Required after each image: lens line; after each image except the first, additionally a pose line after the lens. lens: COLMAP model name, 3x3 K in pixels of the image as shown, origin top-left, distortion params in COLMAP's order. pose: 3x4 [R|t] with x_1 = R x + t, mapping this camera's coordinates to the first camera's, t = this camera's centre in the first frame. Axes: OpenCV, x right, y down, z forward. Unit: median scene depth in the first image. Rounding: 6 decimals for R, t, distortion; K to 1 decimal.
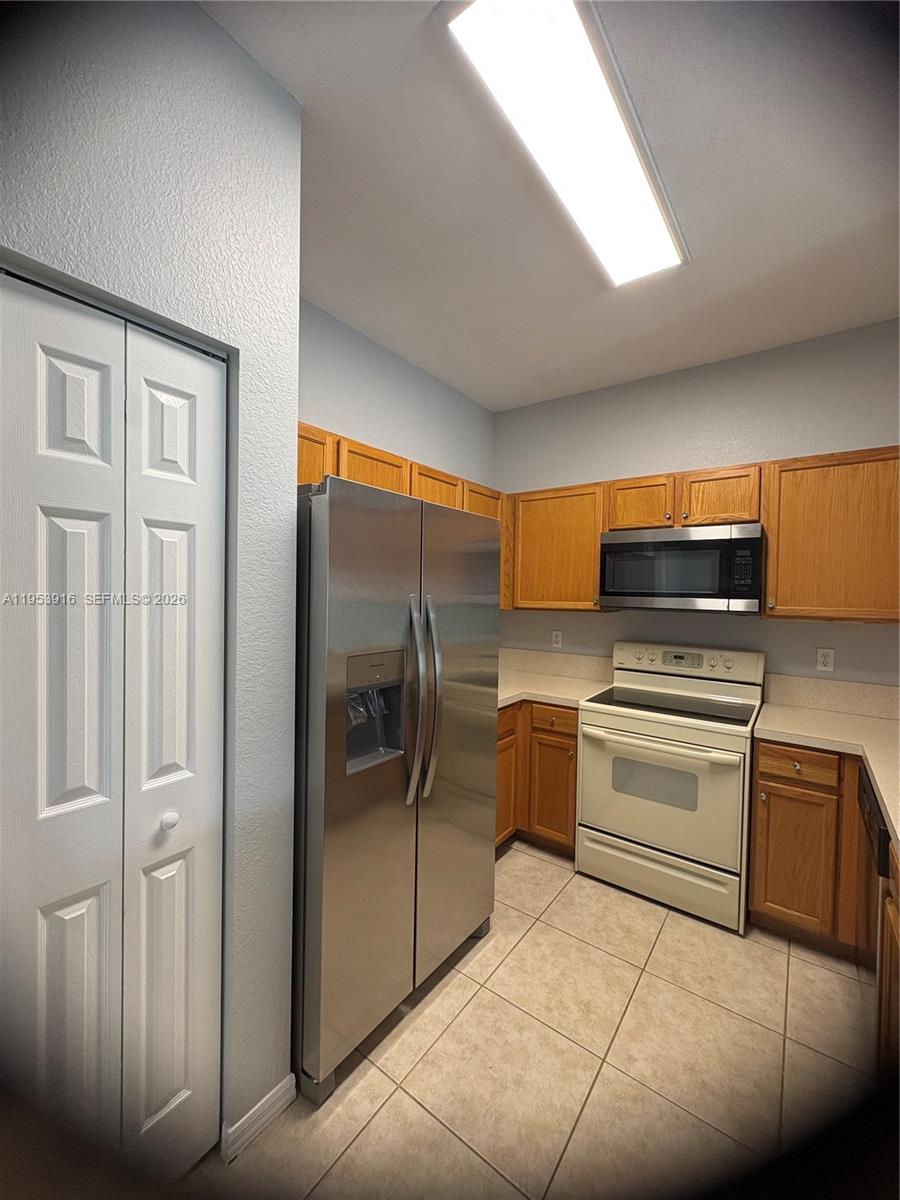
lens RADIAL K [[477.3, 0, 451.7], [0, 477.3, 601.0], [0, 0, 1]] dist [-0.000231, -0.000304]
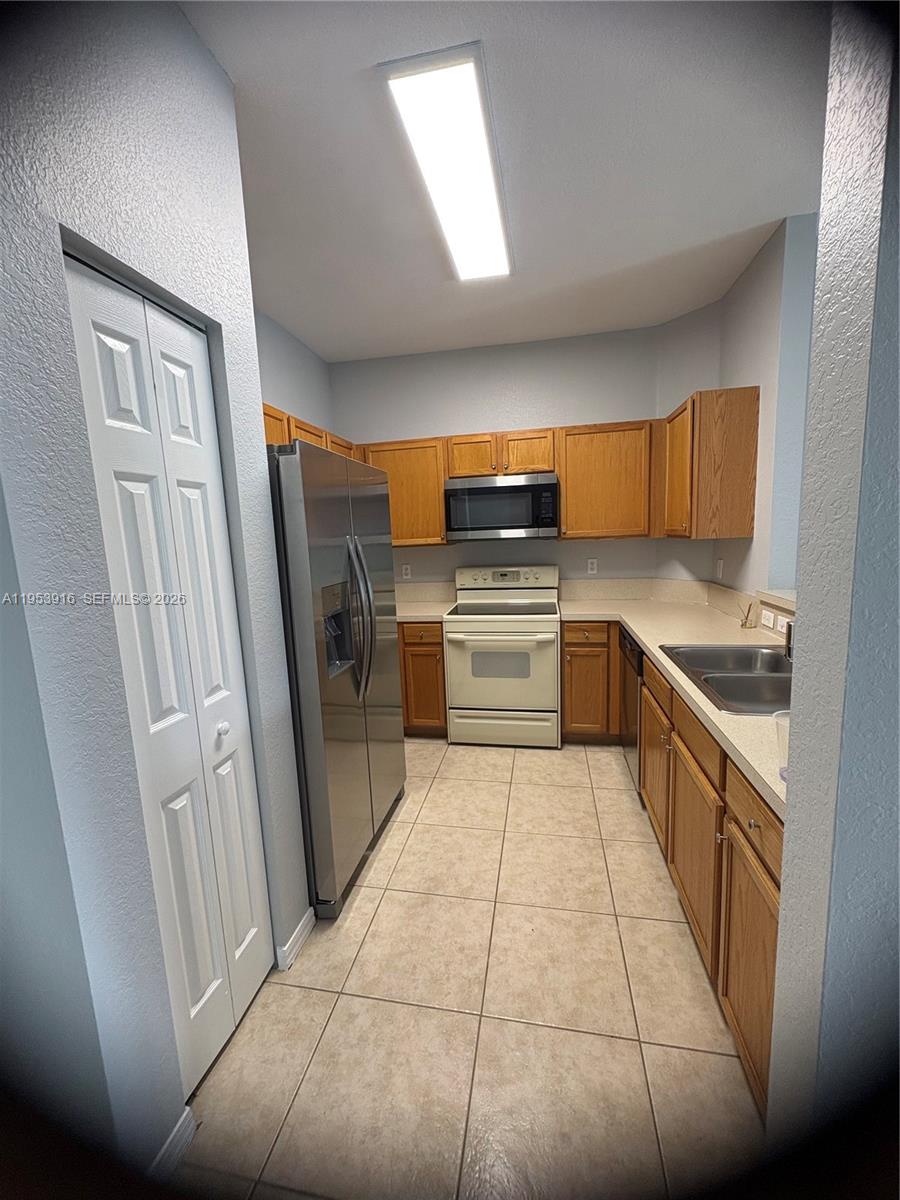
lens RADIAL K [[477.3, 0, 451.7], [0, 477.3, 602.6], [0, 0, 1]] dist [-0.000231, -0.000304]
pose [[0.898811, -0.119155, 0.421830, -0.313377], [0.067935, 0.988583, 0.134496, 0.006606], [-0.433039, -0.092230, 0.896644, -0.192872]]
